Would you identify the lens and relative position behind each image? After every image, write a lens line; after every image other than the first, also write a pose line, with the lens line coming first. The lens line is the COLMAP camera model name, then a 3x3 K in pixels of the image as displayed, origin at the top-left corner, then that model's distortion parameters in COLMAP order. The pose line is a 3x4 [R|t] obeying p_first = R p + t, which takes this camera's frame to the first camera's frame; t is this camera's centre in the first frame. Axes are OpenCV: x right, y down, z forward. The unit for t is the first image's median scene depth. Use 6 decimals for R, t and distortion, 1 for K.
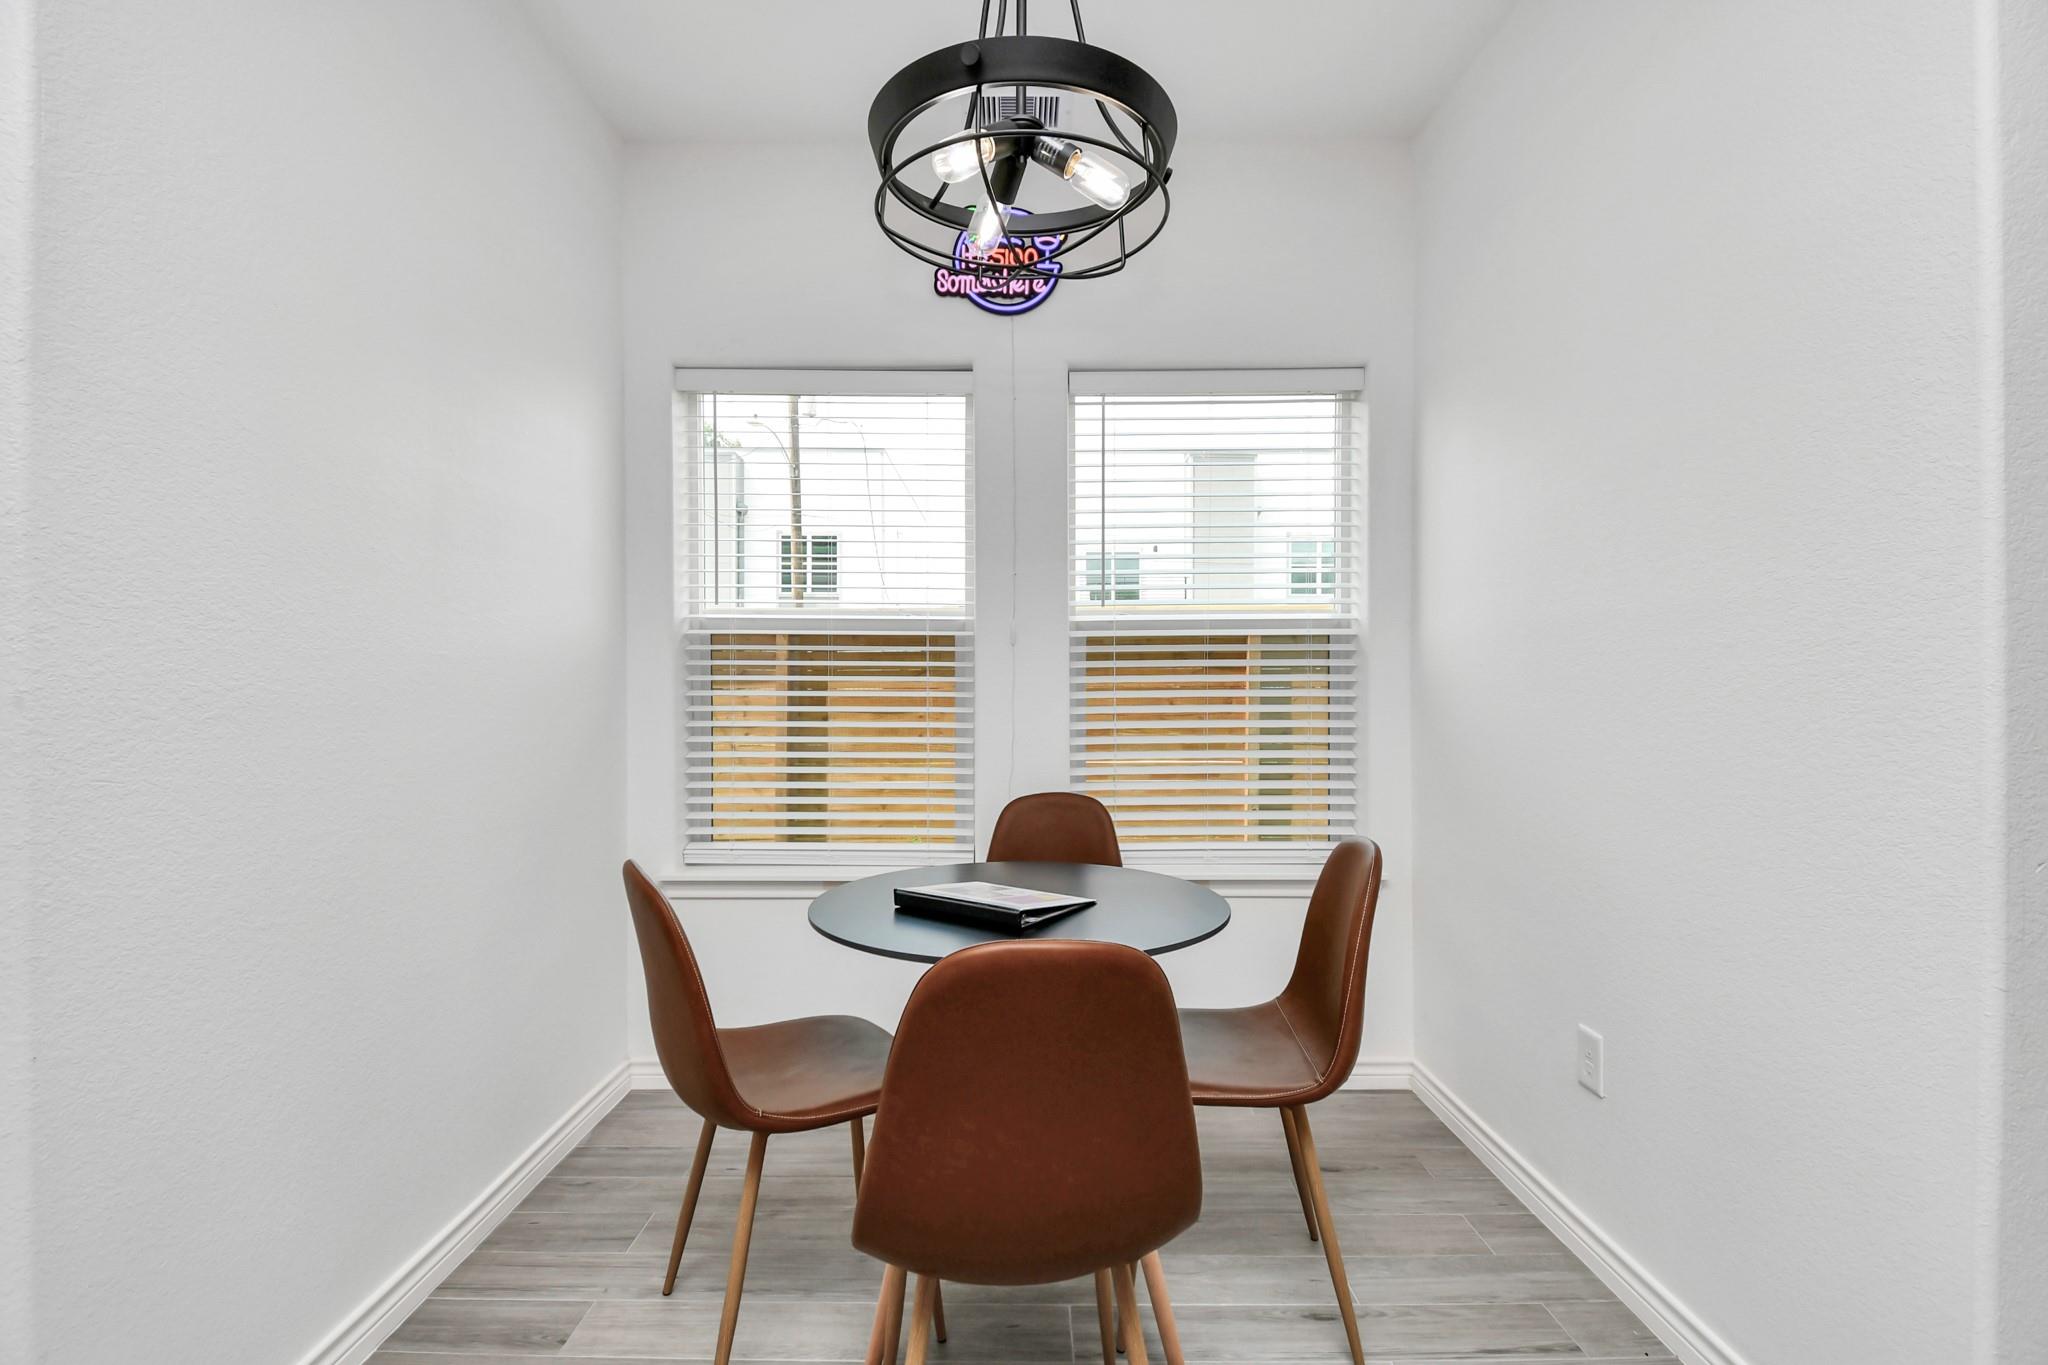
lens RADIAL K [[929.0, 0, 1026.2], [0, 929.0, 685.5], [0, 0, 1]] dist [-0.003834, -0.005210]
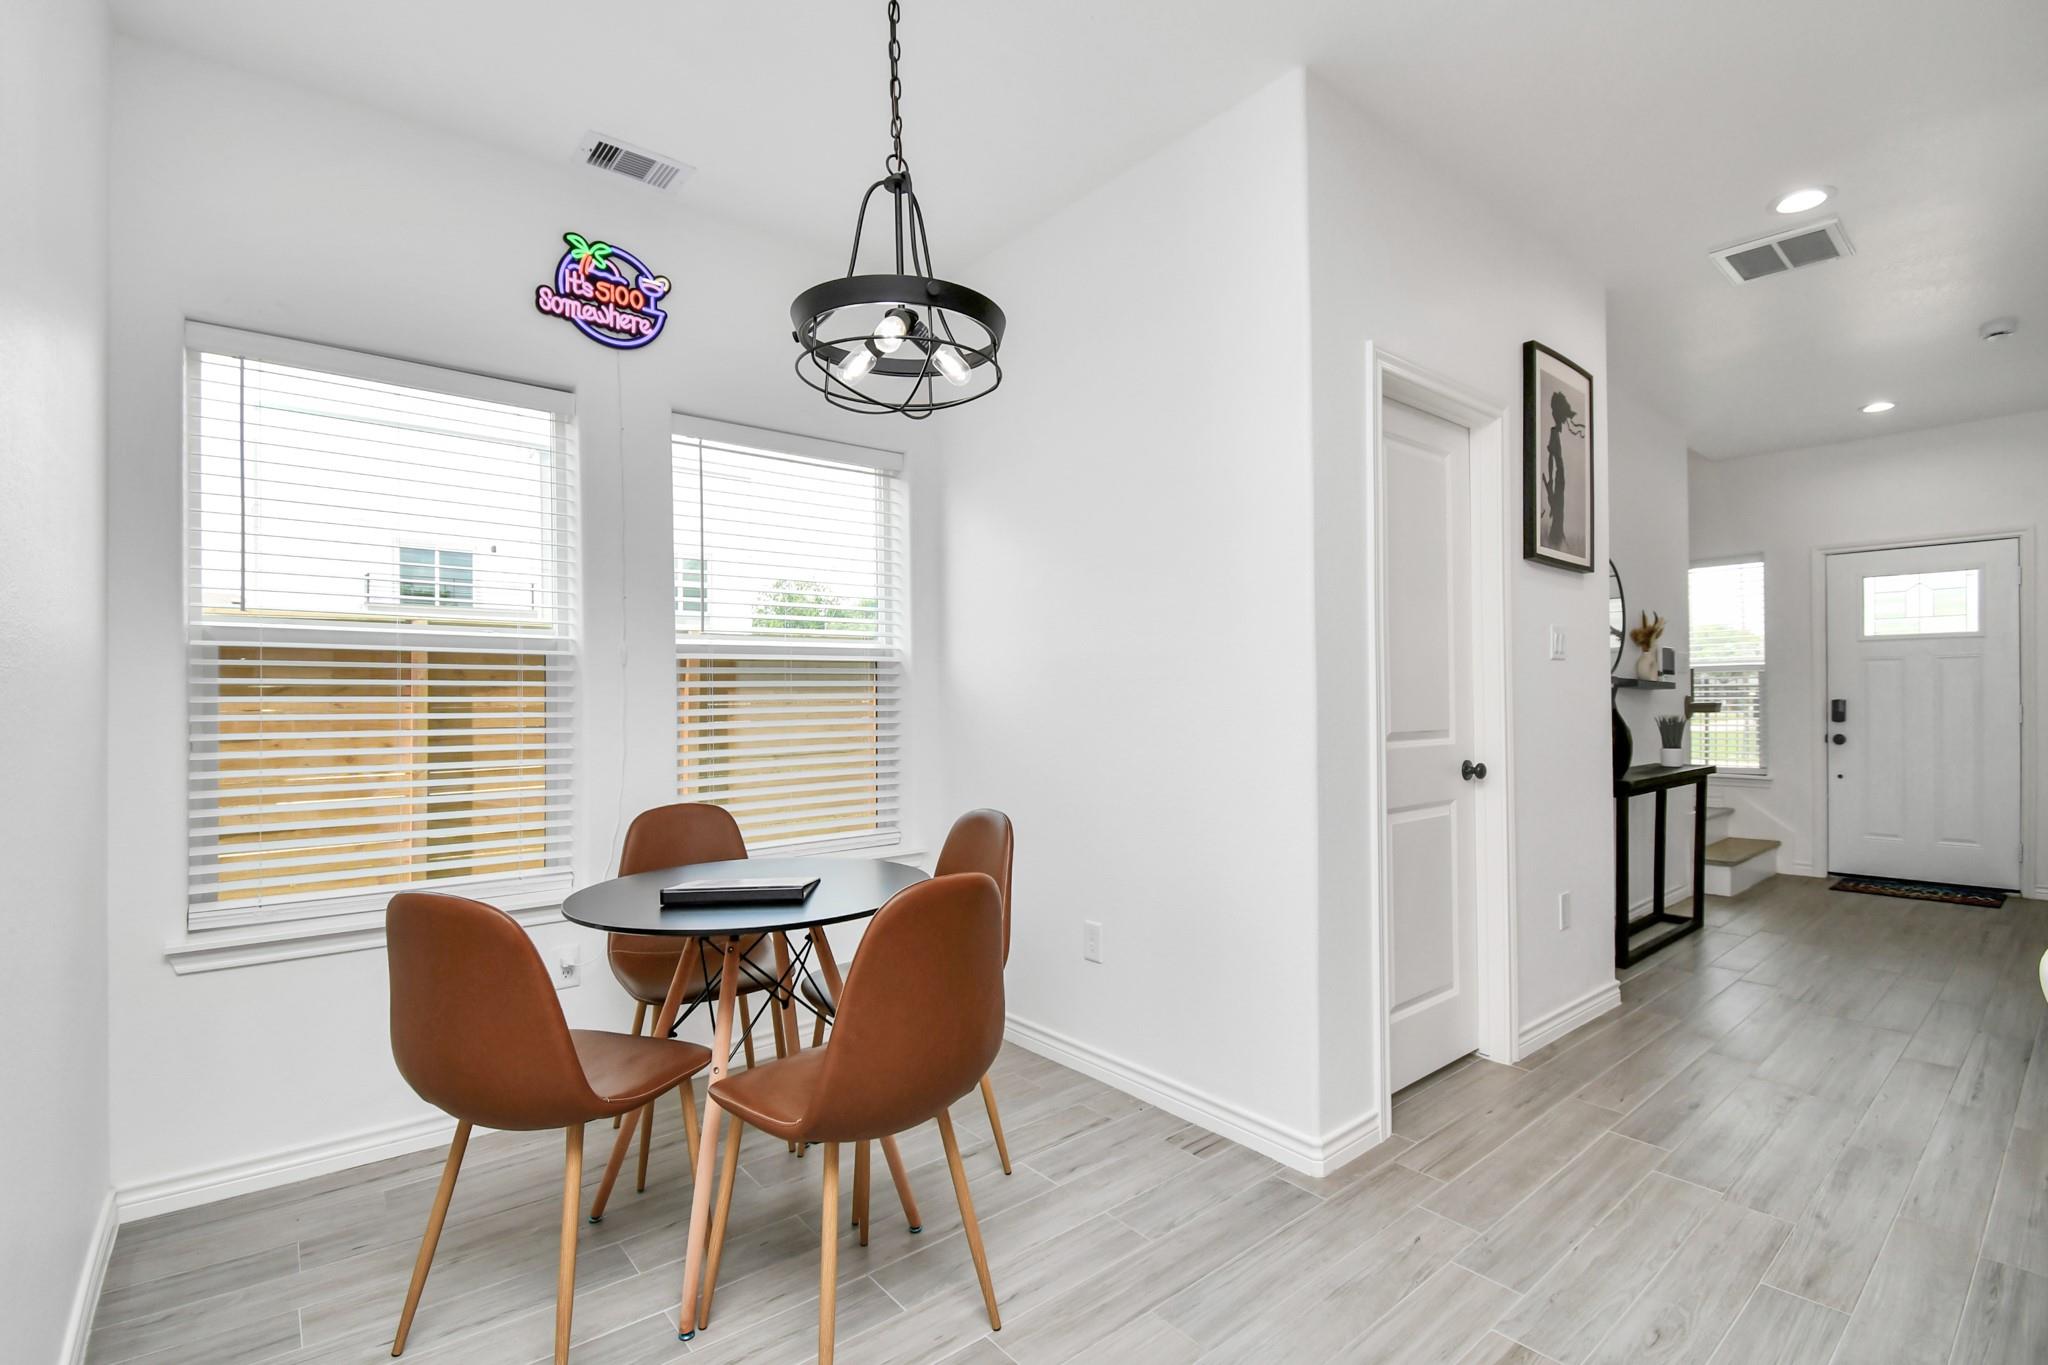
lens RADIAL K [[929.0, 0, 1023.7], [0, 929.0, 690.2], [0, 0, 1]] dist [-0.003834, -0.005210]
pose [[0.762560, -0.001662, 0.646915, -0.342521], [0.011717, 0.999868, -0.011243, 0.000711], [-0.646811, 0.016153, 0.762479, -0.082000]]
